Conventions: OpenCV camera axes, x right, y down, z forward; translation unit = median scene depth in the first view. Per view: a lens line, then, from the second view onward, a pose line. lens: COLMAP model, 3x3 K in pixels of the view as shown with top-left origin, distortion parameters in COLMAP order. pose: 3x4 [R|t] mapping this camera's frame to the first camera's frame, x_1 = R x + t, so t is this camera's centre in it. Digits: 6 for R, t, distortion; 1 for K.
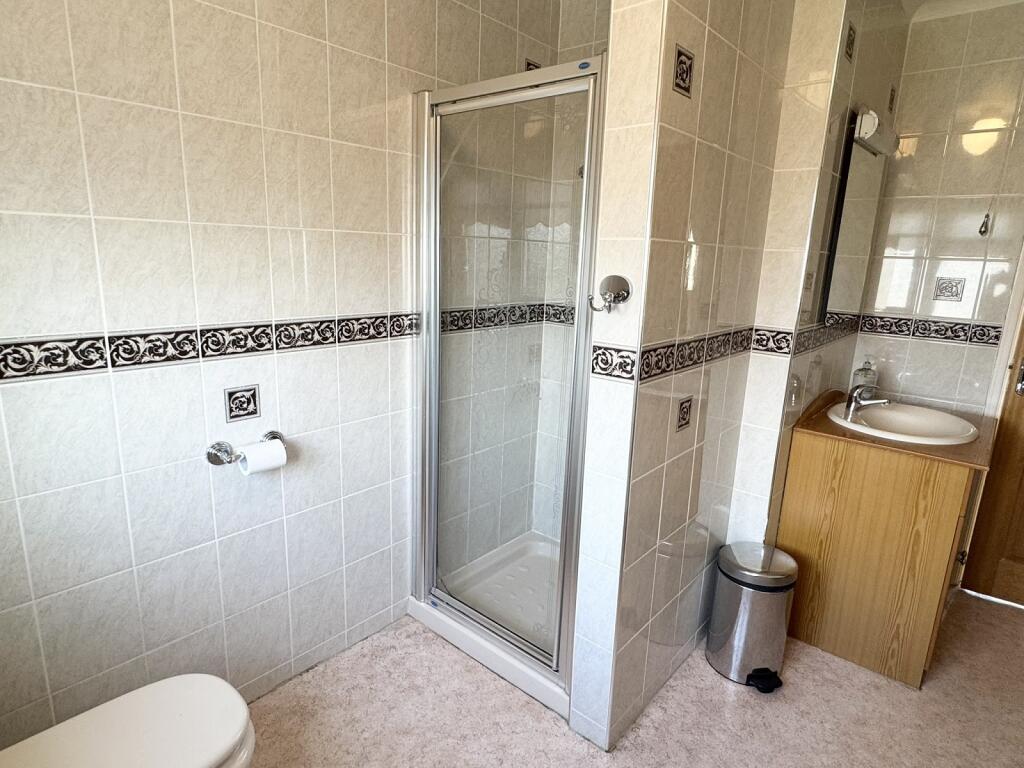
lens RADIAL K [[567.8, 0, 514.2], [0, 567.8, 391.0], [0, 0, 1]] dist [0.009969, -0.003106]
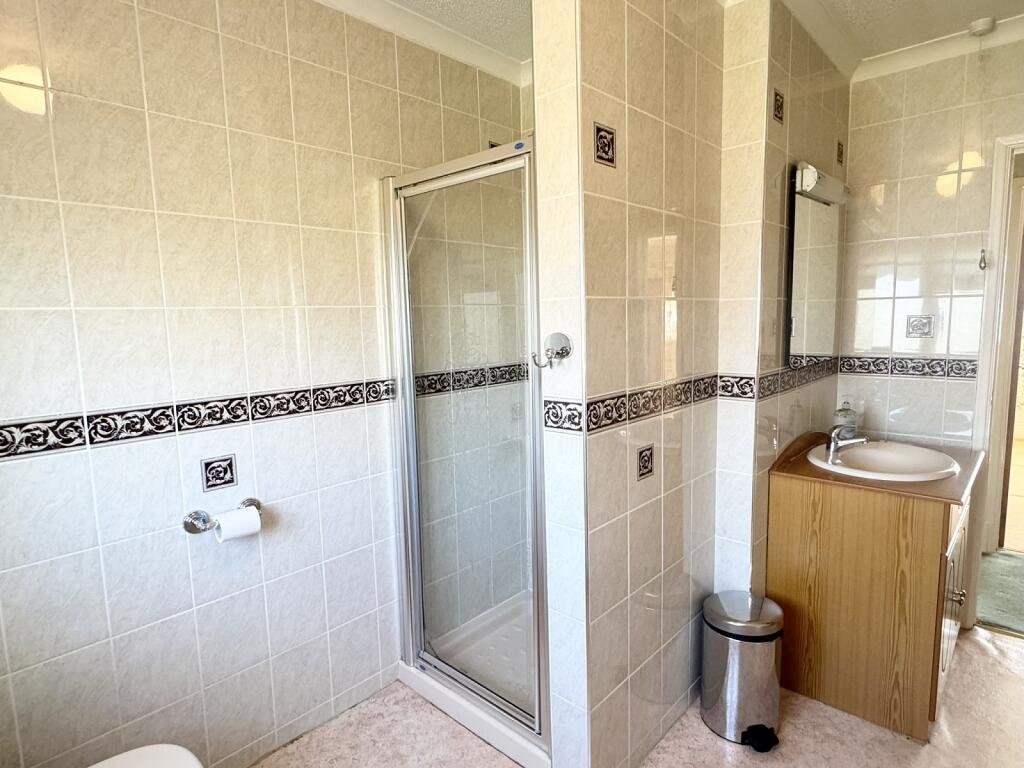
lens RADIAL K [[567.8, 0, 536.3], [0, 567.8, 395.4], [0, 0, 1]] dist [0.009969, -0.003106]
pose [[0.997712, -0.054199, -0.040403, 0.142931], [0.049900, 0.993663, -0.100715, 0.013418], [0.045606, 0.098469, 0.994095, -0.029880]]
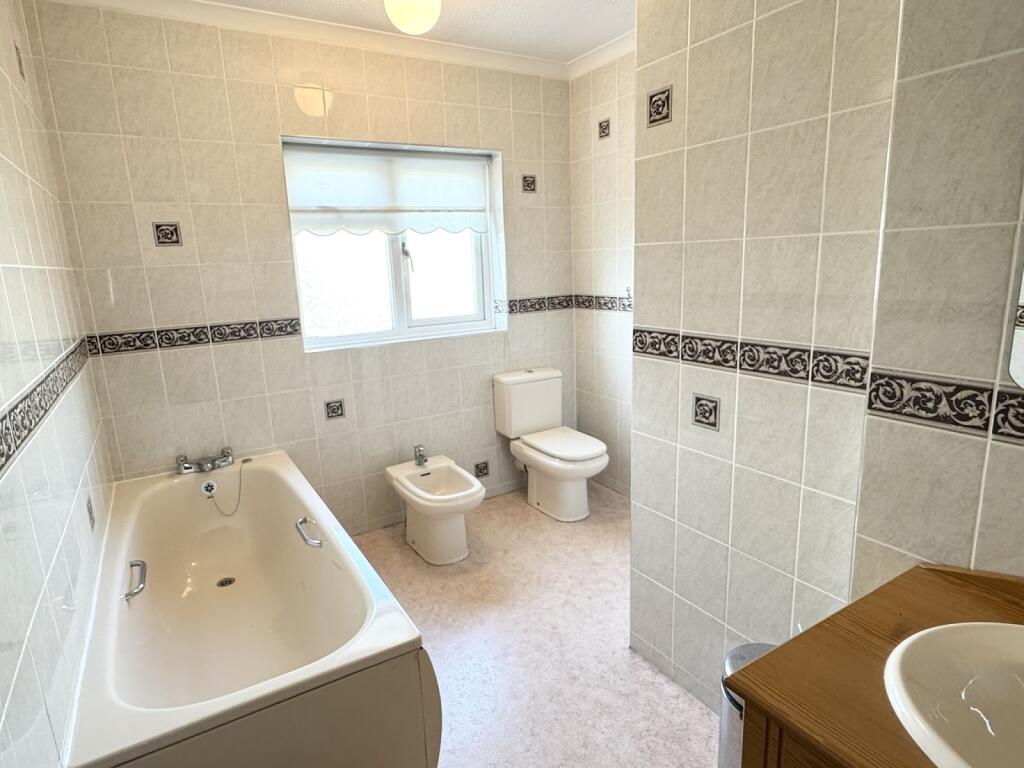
lens RADIAL K [[567.8, 0, 506.6], [0, 567.8, 376.7], [0, 0, 1]] dist [0.009969, -0.003106]
pose [[-0.306892, 0.179154, -0.934730, 1.270851], [-0.184199, 0.952374, 0.243012, -0.187549], [0.933749, 0.246755, -0.259276, 0.887959]]
